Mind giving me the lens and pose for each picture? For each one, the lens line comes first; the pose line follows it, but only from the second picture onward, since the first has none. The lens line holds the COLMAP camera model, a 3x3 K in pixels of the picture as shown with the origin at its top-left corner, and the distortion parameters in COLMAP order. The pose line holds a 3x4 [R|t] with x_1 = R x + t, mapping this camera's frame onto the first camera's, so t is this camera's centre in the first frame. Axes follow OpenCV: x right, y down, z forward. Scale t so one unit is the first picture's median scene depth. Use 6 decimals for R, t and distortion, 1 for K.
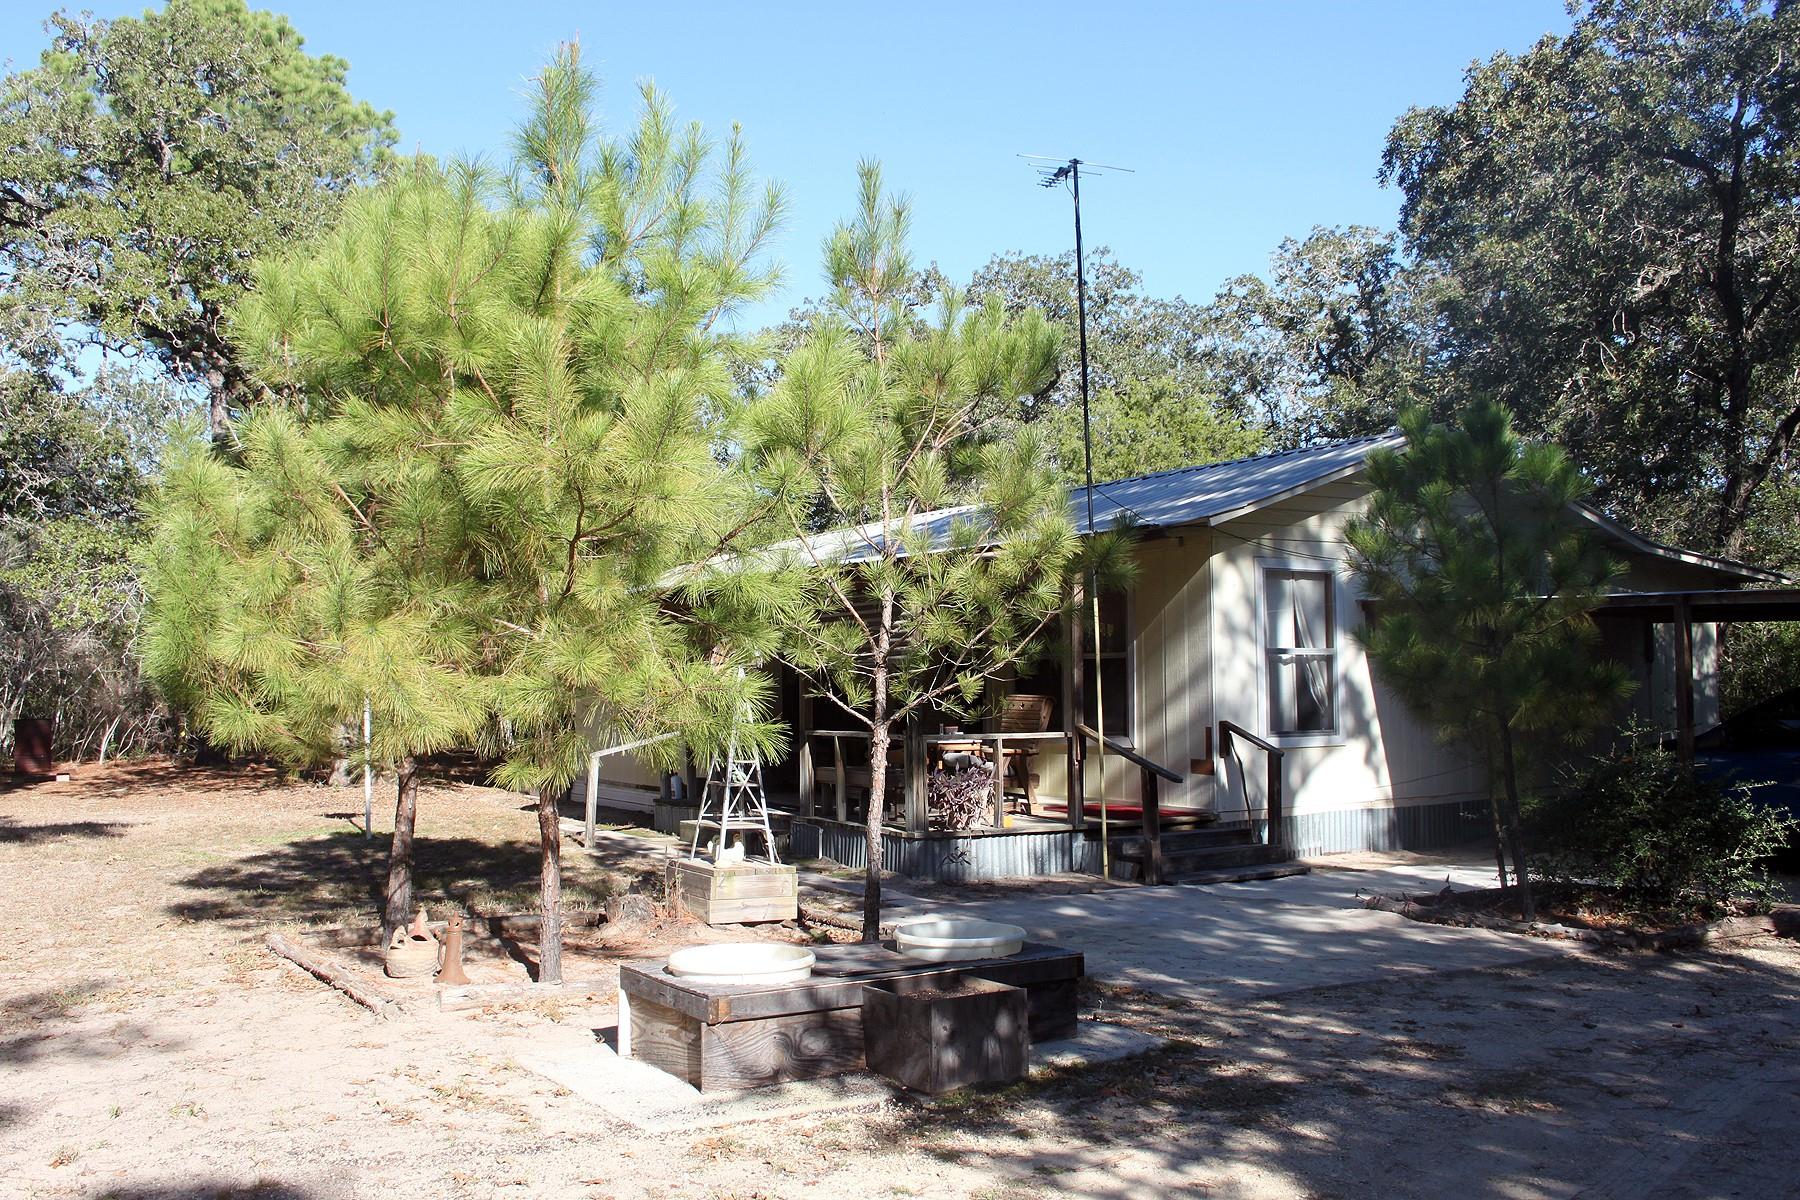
lens RADIAL K [[1824.8, 0, 899.9], [0, 1824.8, 596.0], [0, 0, 1]] dist [-0.017242, 0.000000]
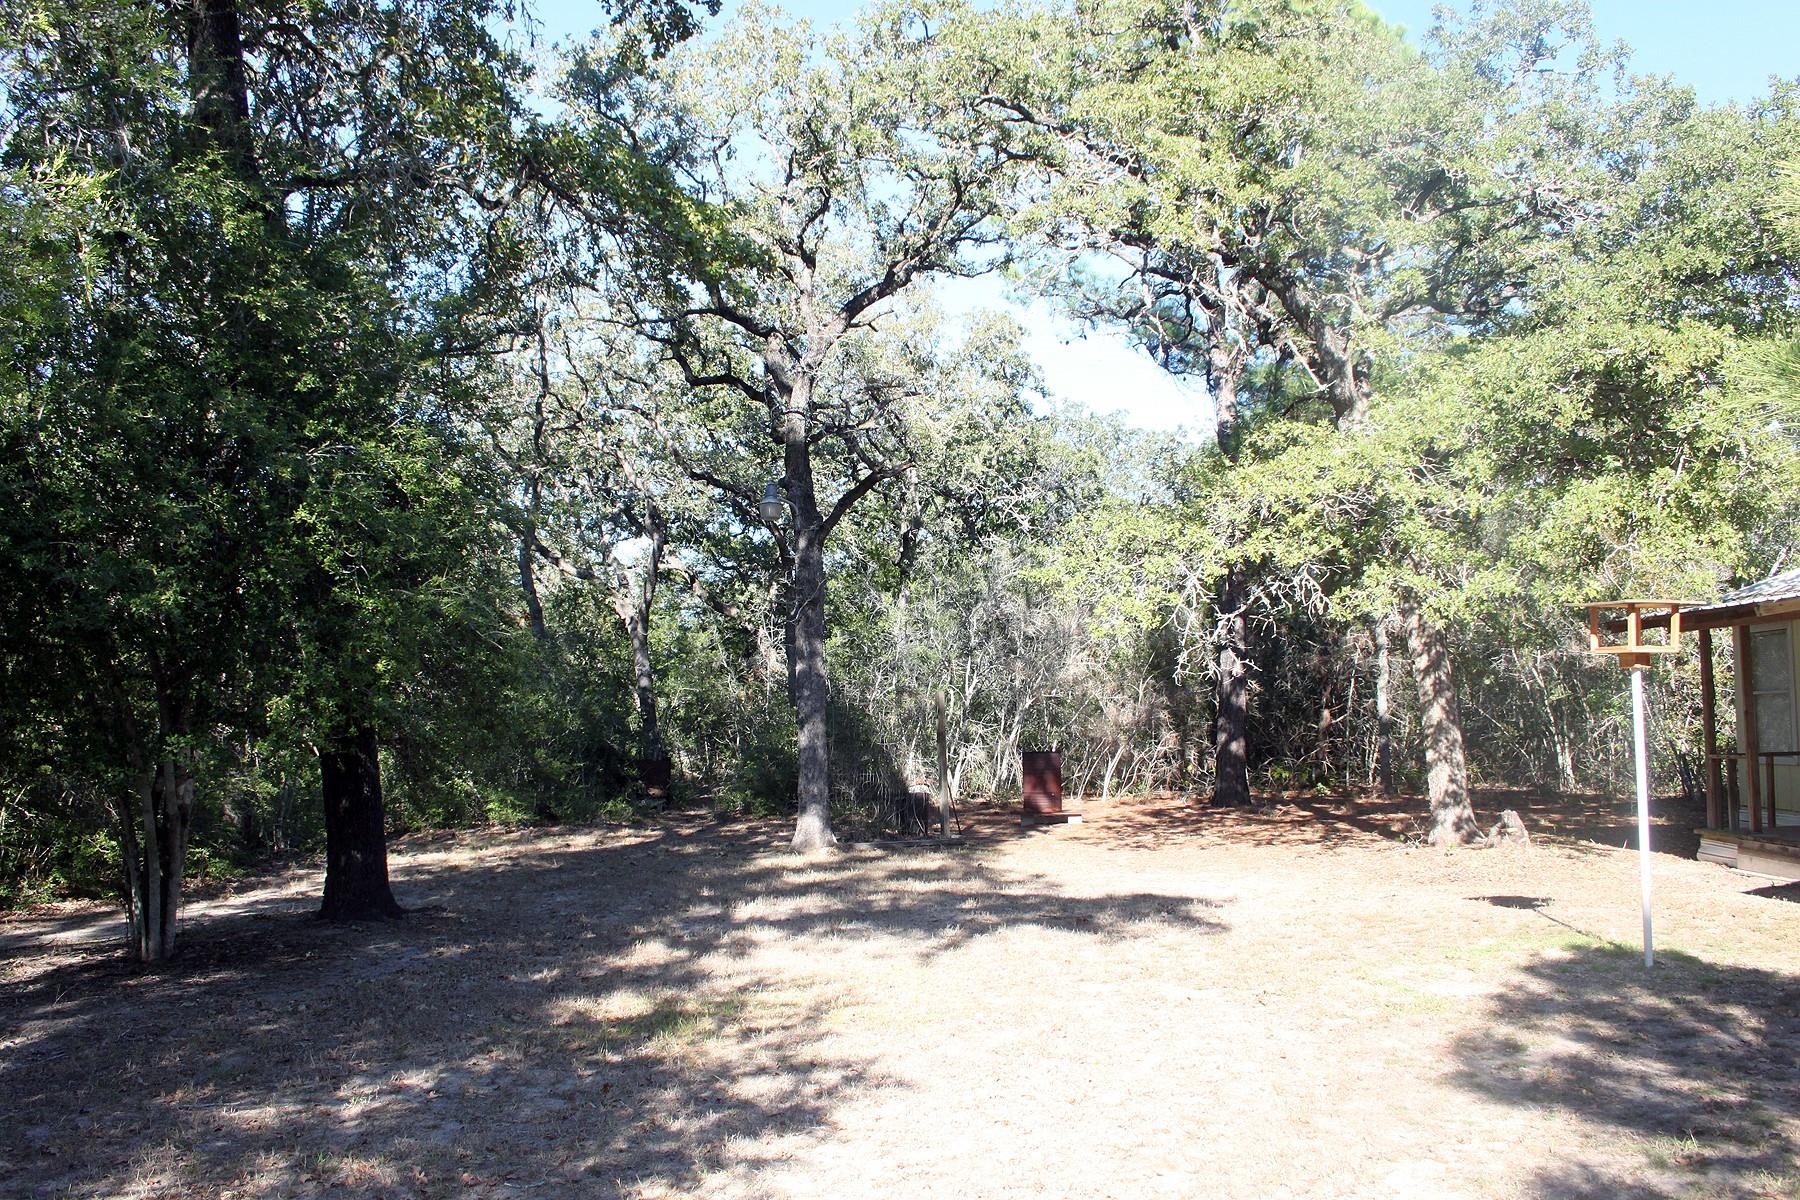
lens RADIAL K [[1707.7, 0, 899.1], [0, 1707.7, 599.8], [0, 0, 1]] dist [-0.080188, 0.000000]
pose [[0.882032, -0.036567, -0.469768, -0.139884], [0.029073, 0.999308, -0.023200, 0.010478], [0.470292, 0.006806, 0.882485, 0.224637]]
